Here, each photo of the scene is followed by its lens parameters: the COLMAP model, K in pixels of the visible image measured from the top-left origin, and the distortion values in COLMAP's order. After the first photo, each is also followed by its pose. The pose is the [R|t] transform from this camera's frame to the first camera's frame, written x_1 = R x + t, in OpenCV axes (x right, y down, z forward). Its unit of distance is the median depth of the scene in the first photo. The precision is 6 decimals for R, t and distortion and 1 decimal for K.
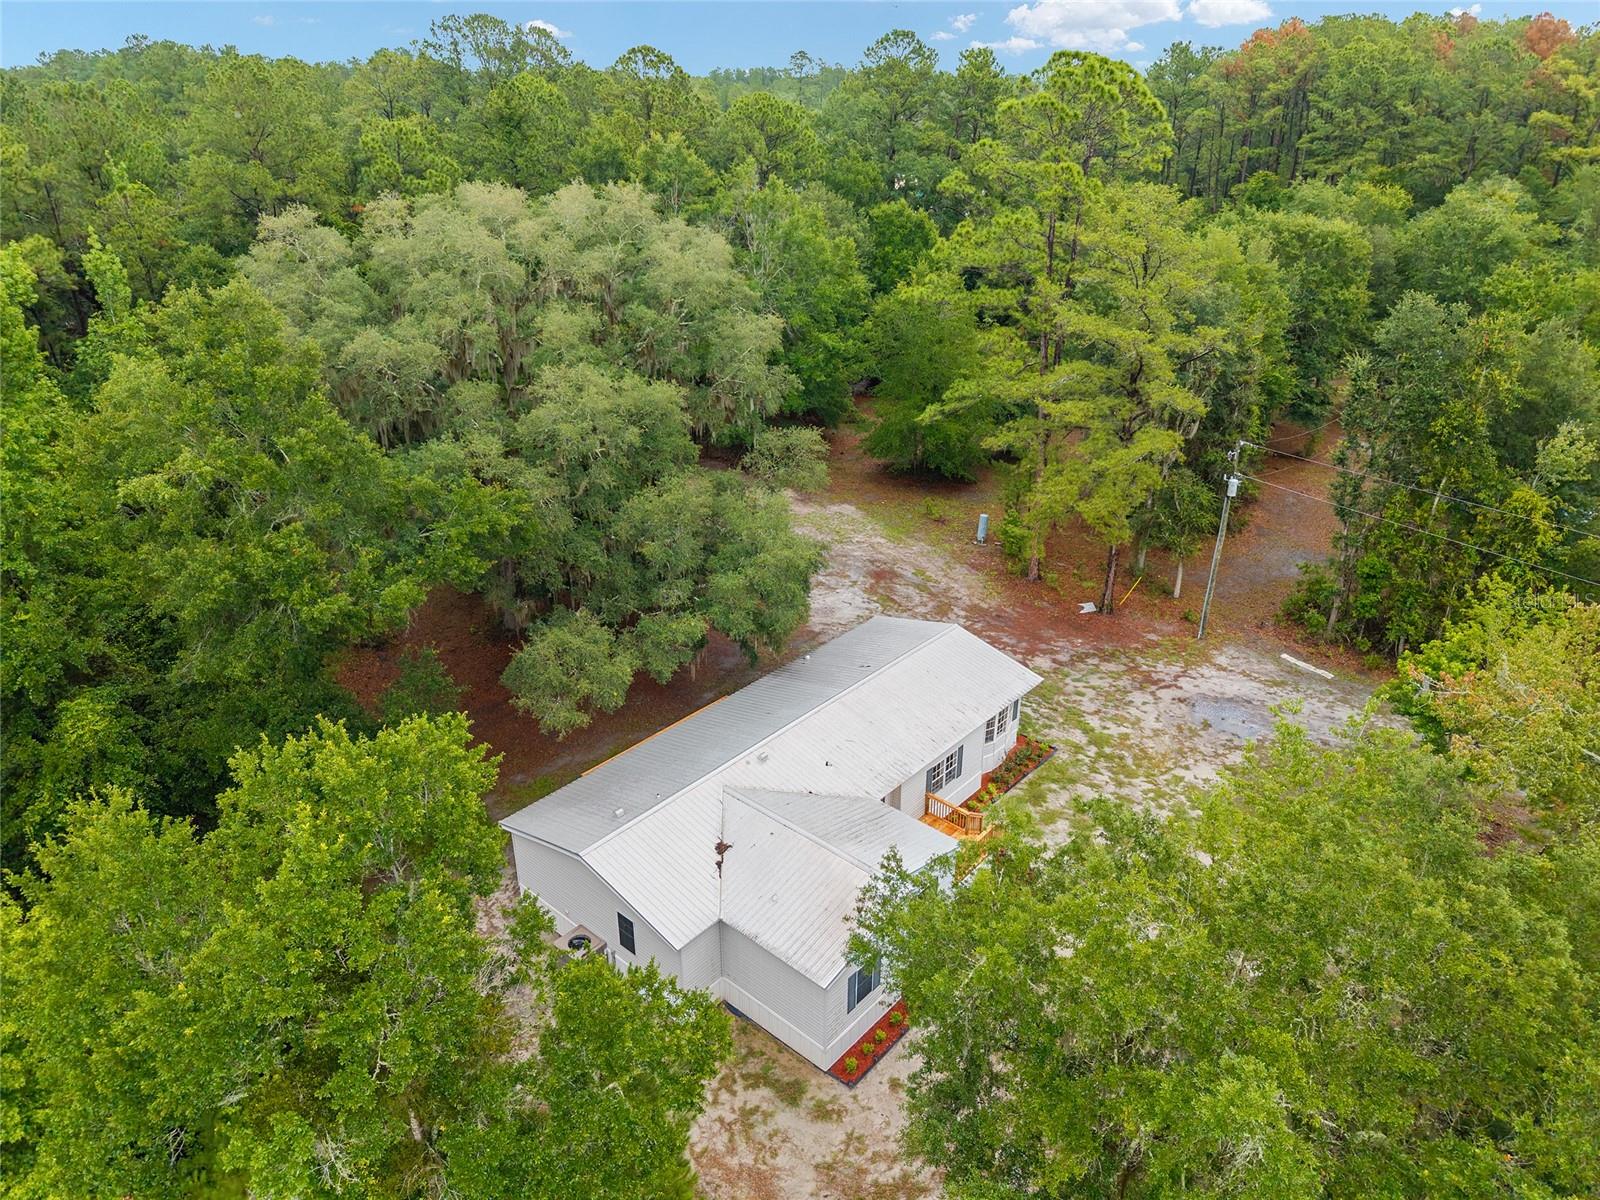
lens RADIAL K [[1070.1, 0, 794.6], [0, 1070.1, 594.8], [0, 0, 1]] dist [0.018675, -0.021315]
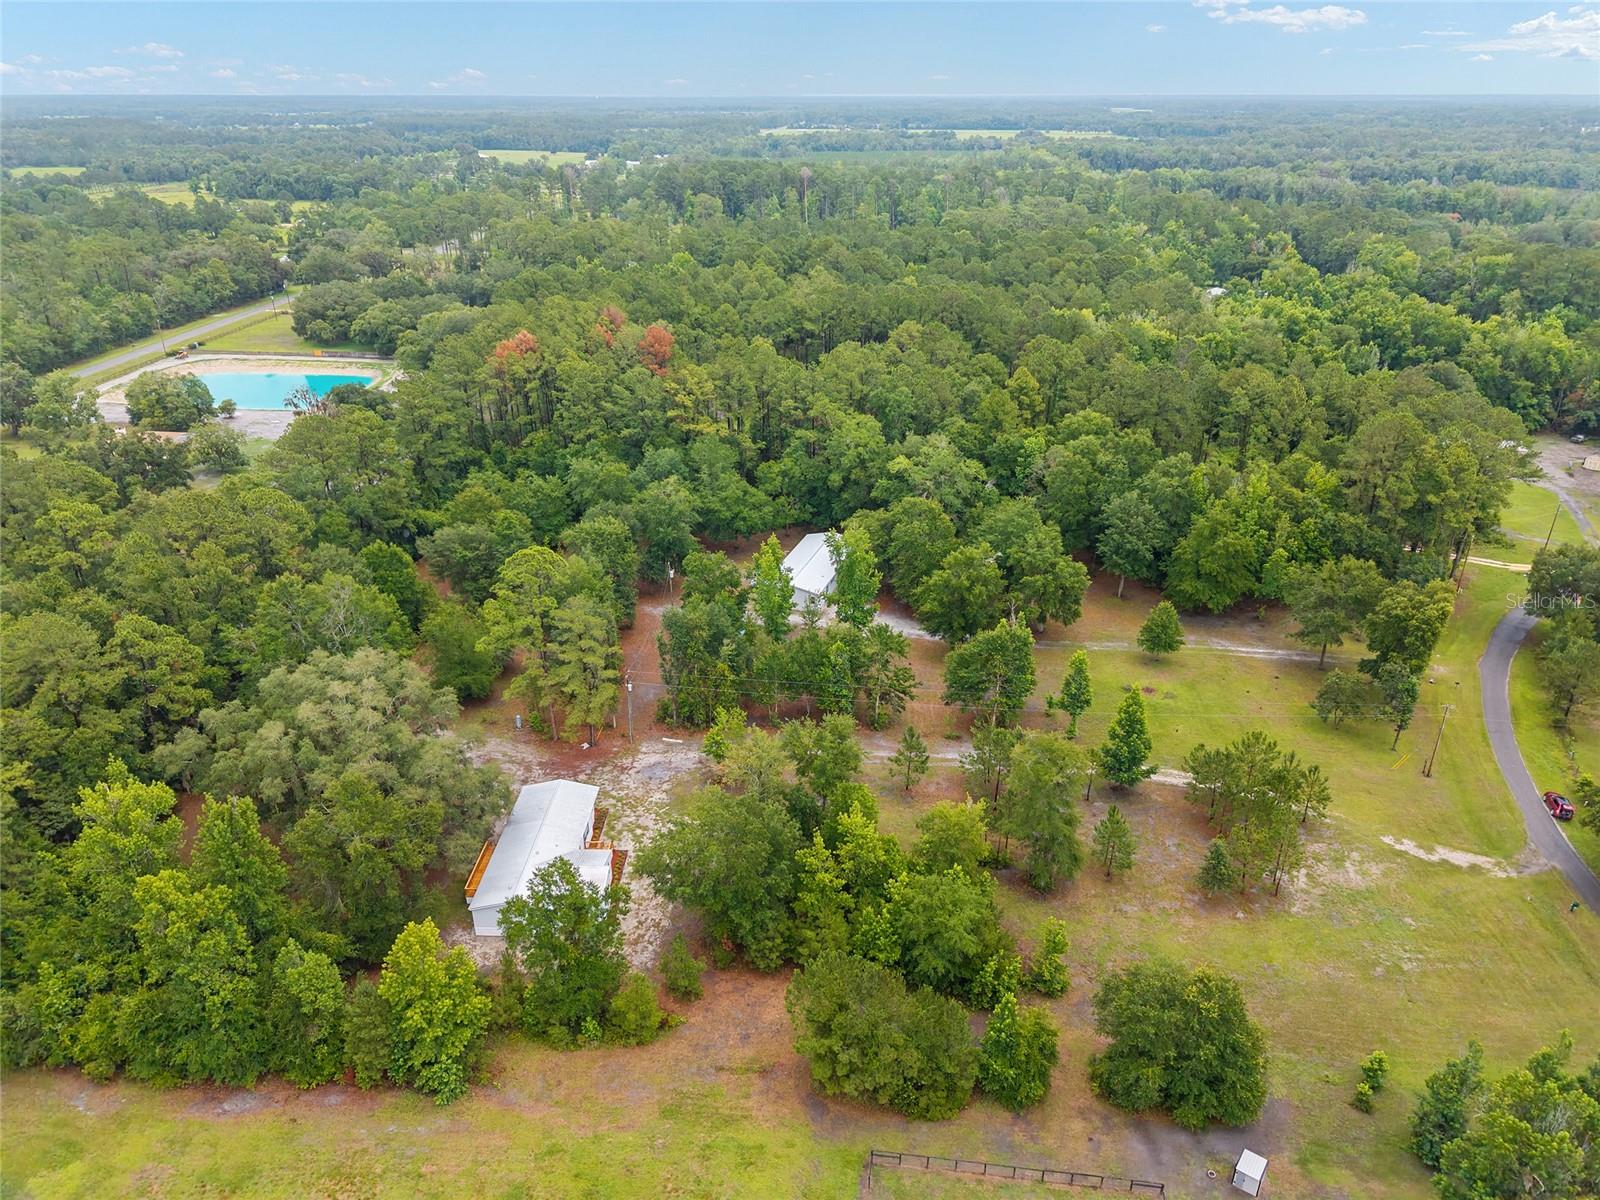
lens RADIAL K [[1070.1, 0, 797.4], [0, 1070.1, 591.9], [0, 0, 1]] dist [0.018675, -0.021315]
pose [[0.764832, -0.271612, 0.584173, -0.805465], [0.276893, 0.957344, 0.082596, -0.461755], [-0.581689, 0.098581, 0.807415, -1.490813]]
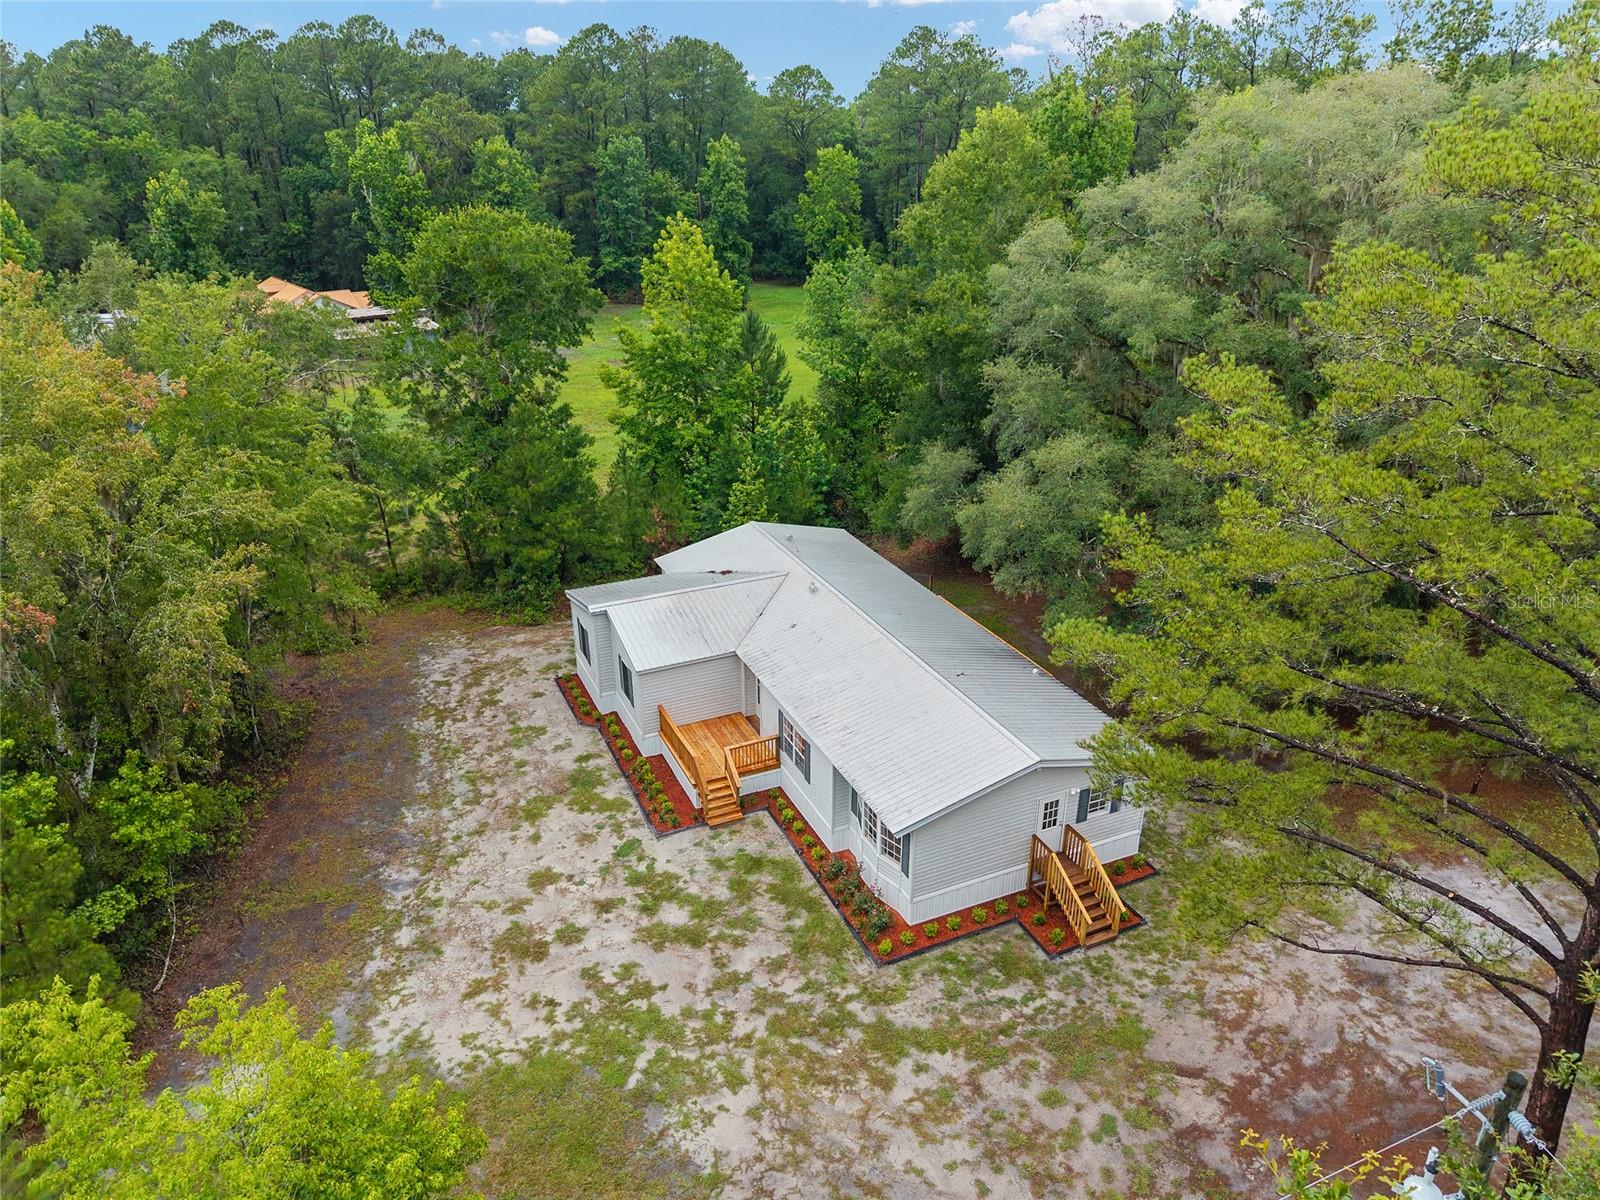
lens RADIAL K [[1070.1, 0, 807.4], [0, 1070.1, 598.2], [0, 0, 1]] dist [0.018675, -0.021315]
pose [[-0.398809, 0.372782, -0.837846, 0.666029], [-0.396885, 0.753484, 0.524161, -0.301615], [0.826701, 0.541568, -0.152544, 0.912992]]
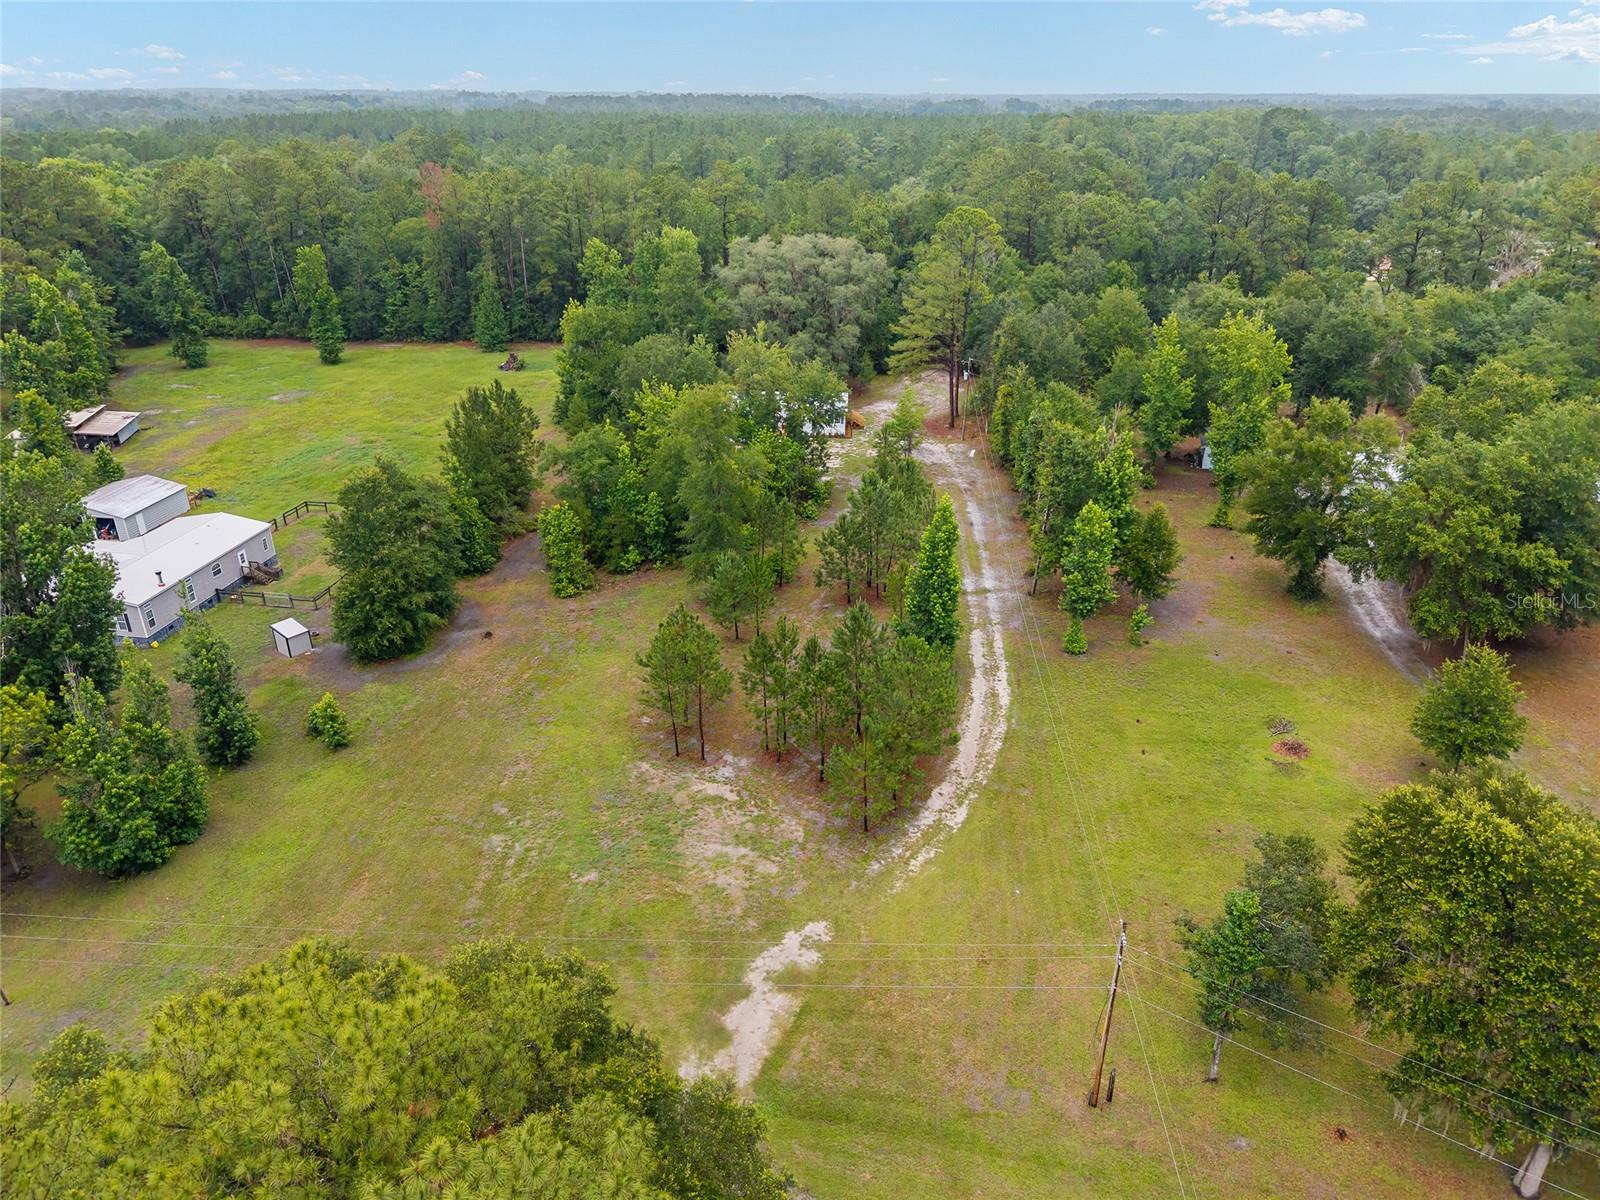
lens RADIAL K [[1070.1, 0, 757.9], [0, 1070.1, 612.1], [0, 0, 1]] dist [0.018675, -0.021315]
pose [[0.618471, 0.346073, -0.705498, 2.276888], [-0.341059, 0.927047, 0.155763, 0.203220], [0.707936, 0.144282, 0.691383, -1.118668]]
